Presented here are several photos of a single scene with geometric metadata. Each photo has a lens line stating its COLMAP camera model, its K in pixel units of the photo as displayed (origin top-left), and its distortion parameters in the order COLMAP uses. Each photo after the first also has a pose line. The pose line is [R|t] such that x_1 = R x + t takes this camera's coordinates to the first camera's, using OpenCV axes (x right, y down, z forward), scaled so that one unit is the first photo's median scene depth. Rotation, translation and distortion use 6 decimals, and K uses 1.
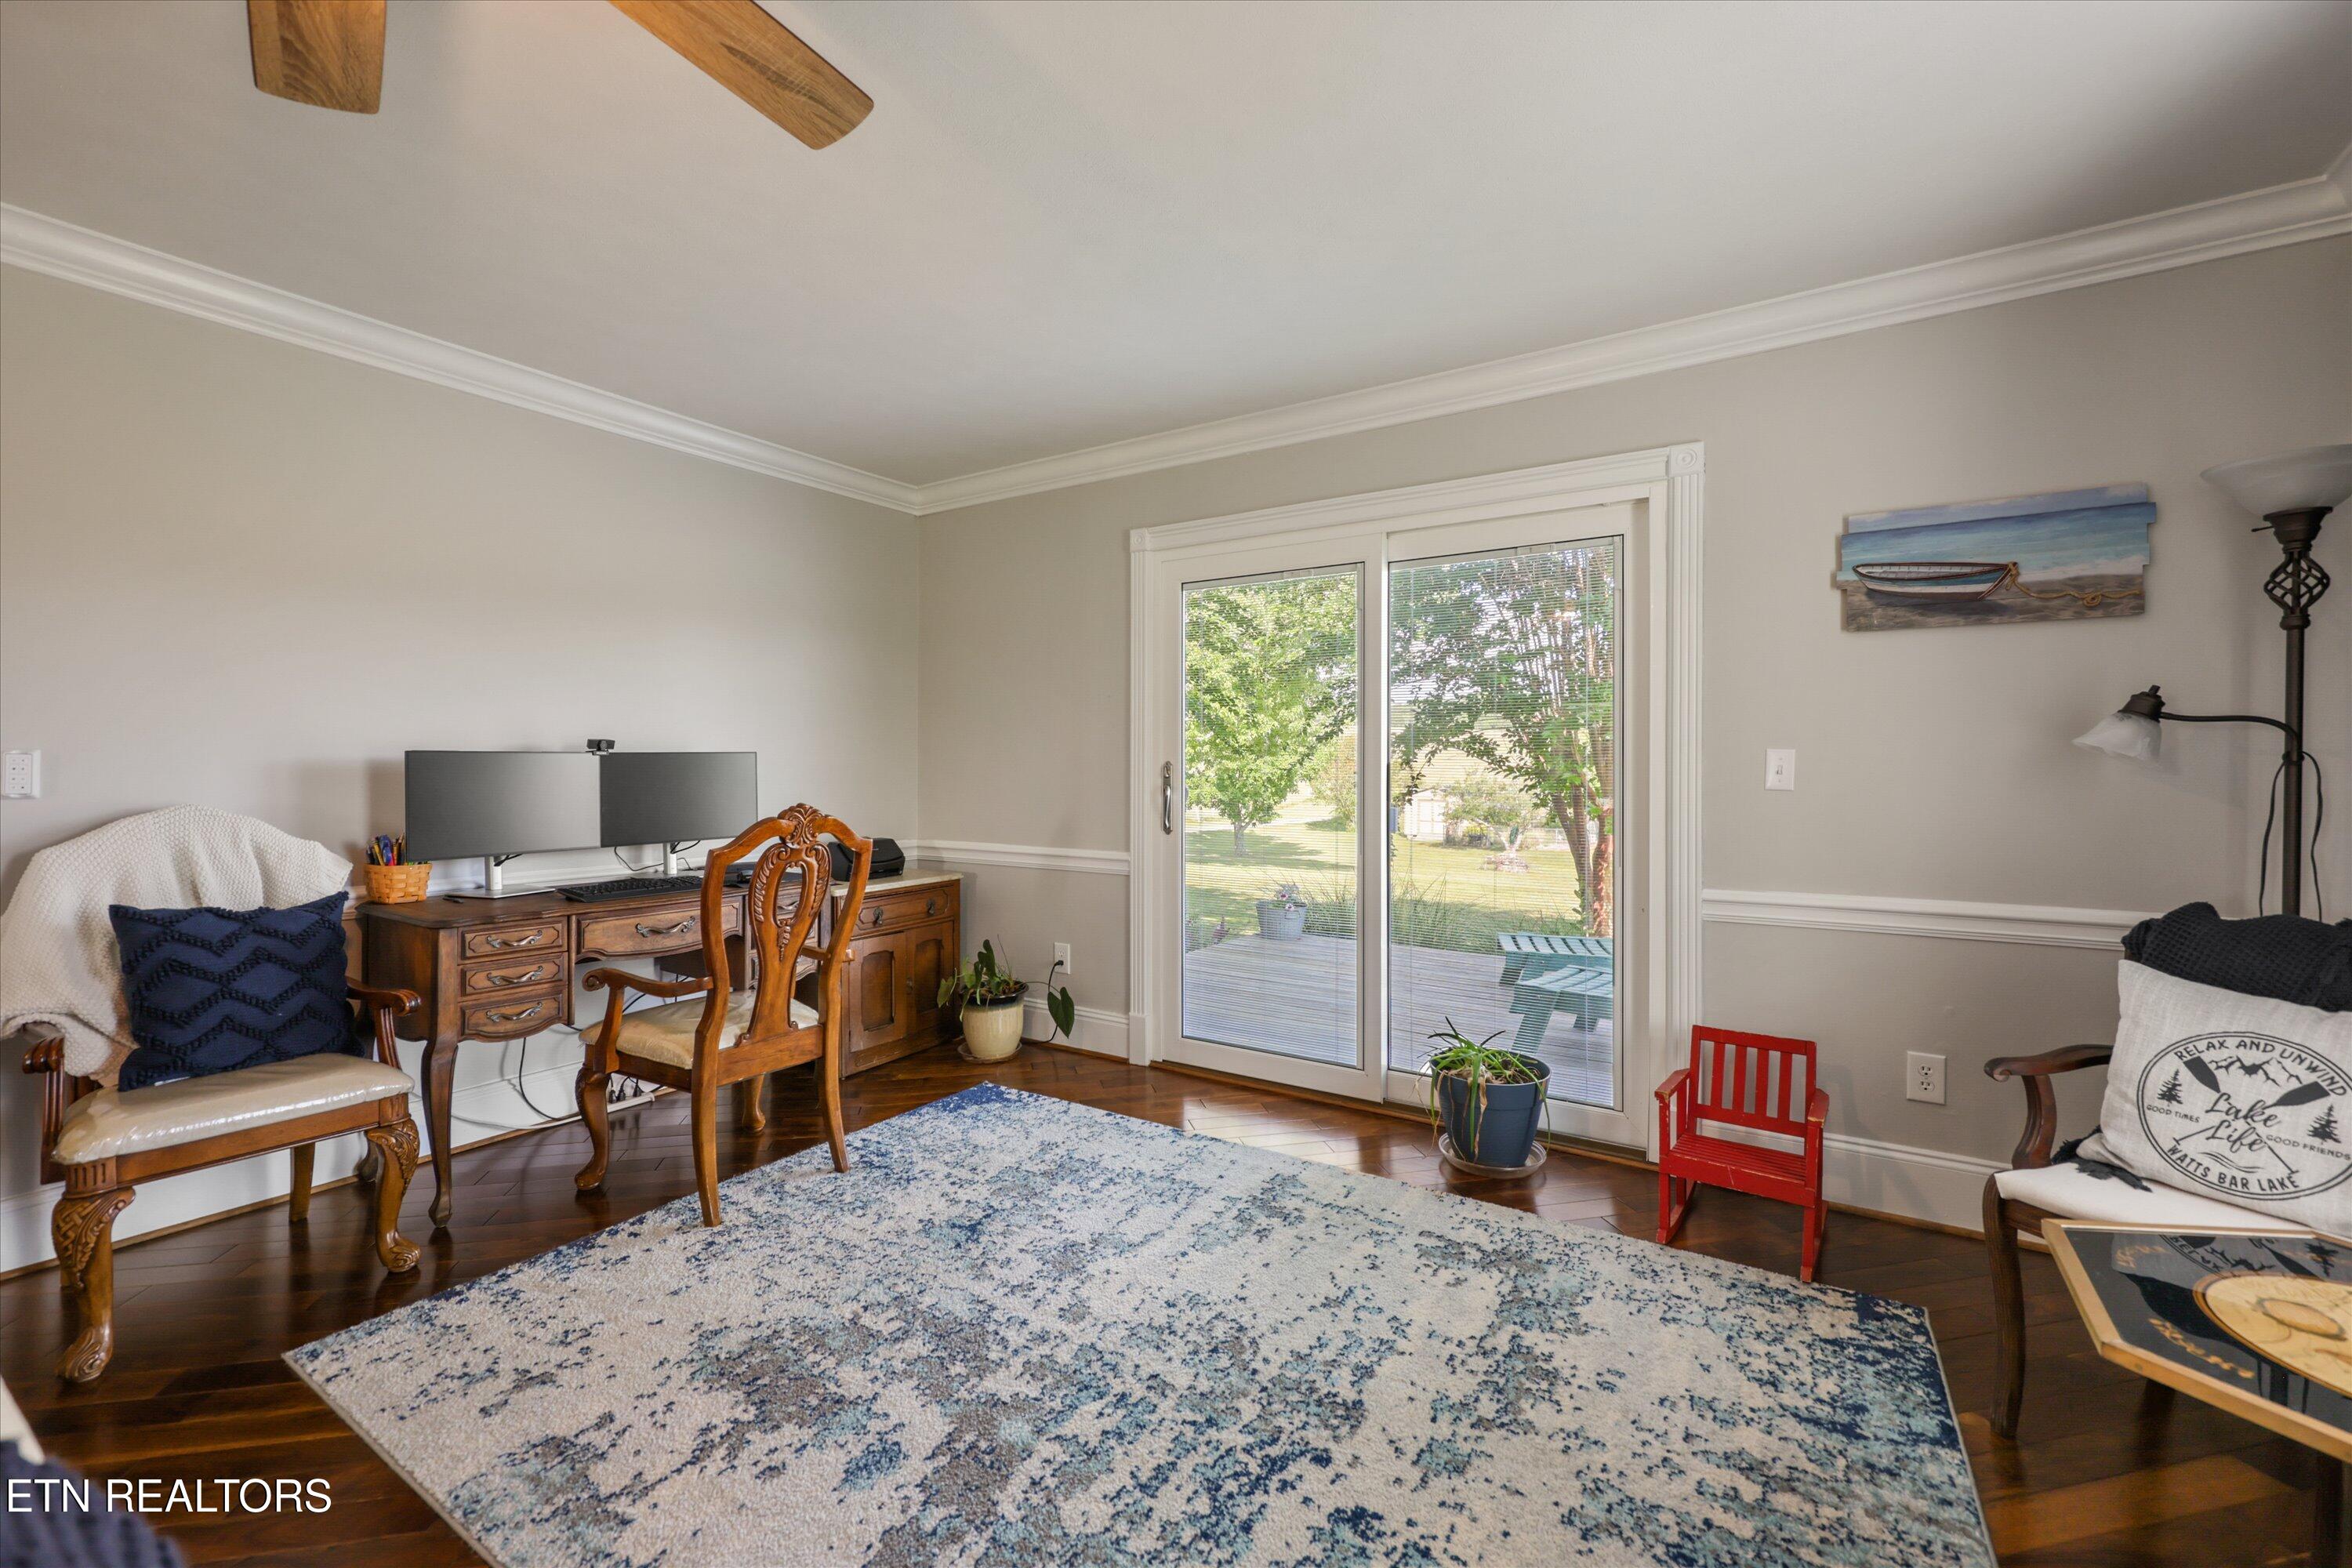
lens RADIAL K [[961.8, 0, 1182.5], [0, 961.8, 770.7], [0, 0, 1]] dist [0.001002, 0.000399]
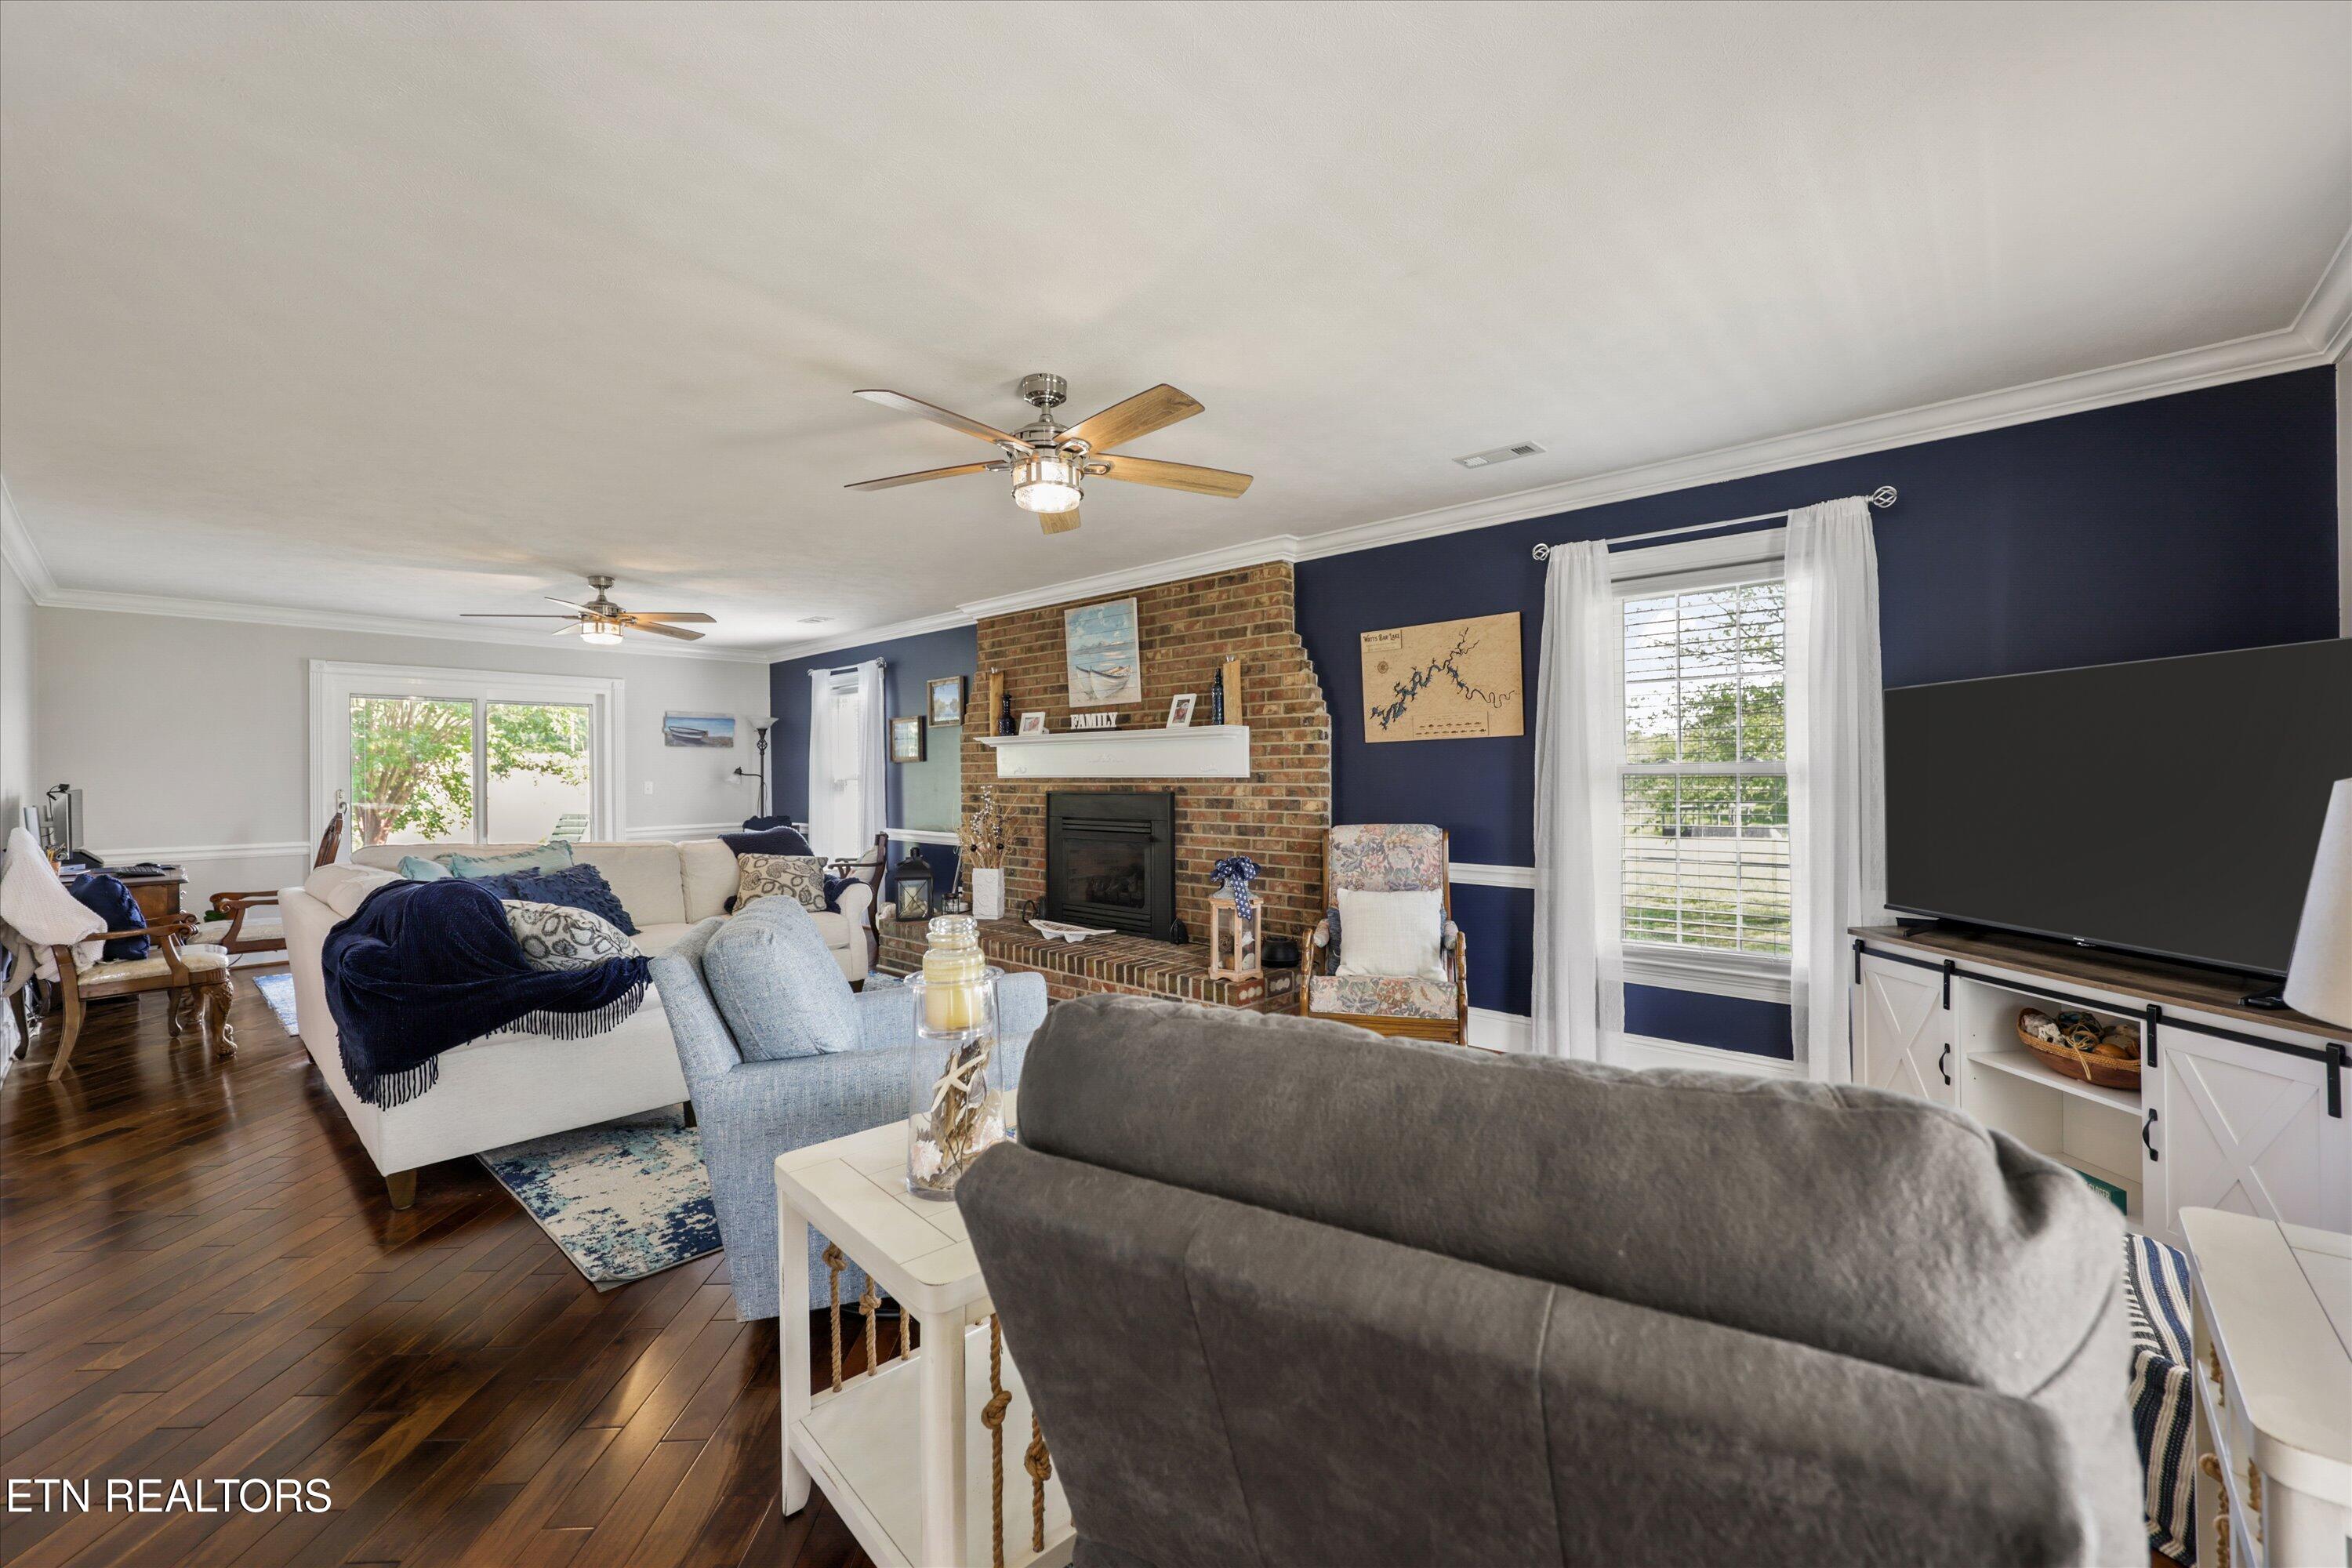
lens RADIAL K [[961.8, 0, 1190.9], [0, 961.8, 782.1], [0, 0, 1]] dist [0.001002, 0.000399]
pose [[0.156325, -0.006496, 0.987684, -2.381955], [0.019814, 0.999798, 0.003439, 0.003678], [-0.987507, 0.019033, 0.156422, -1.345173]]
